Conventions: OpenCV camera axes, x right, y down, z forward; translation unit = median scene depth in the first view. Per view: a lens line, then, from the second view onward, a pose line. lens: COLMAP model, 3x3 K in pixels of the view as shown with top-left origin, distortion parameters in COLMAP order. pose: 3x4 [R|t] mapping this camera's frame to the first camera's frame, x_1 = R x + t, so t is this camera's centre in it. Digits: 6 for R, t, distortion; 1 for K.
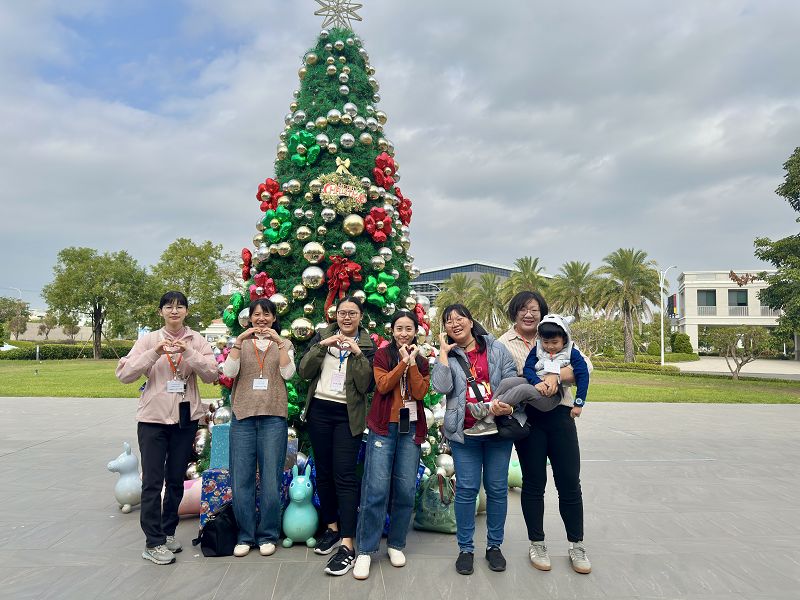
lens RADIAL K [[551.3, 0, 400.0], [0, 551.3, 300.0], [0, 0, 1]] dist [-0.002000, -0.003281]
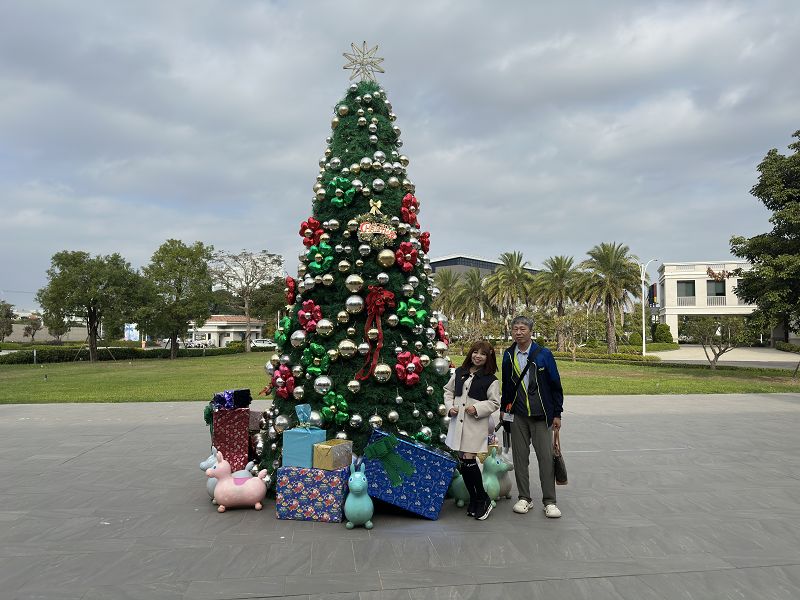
lens RADIAL K [[550.3, 0, 397.5], [0, 550.3, 306.7], [0, 0, 1]] dist [0.005050, -0.005307]
pose [[0.999526, -0.018075, 0.024926, -0.081586], [0.017438, 0.999522, 0.025529, -0.055445], [-0.025376, -0.025082, 0.999363, -0.154398]]
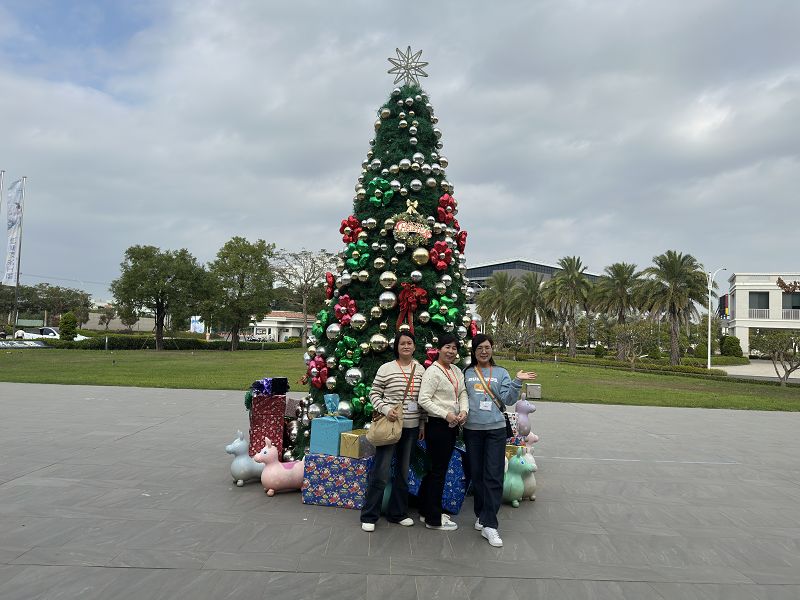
lens RADIAL K [[546.4, 0, 400.0], [0, 546.4, 300.0], [0, 0, 1]] dist [0.043831, -0.058003]
pose [[0.997126, 0.015775, -0.074098, -0.034809], [-0.015066, 0.999835, 0.010125, -0.046594], [0.074246, -0.008980, 0.997200, -0.177693]]
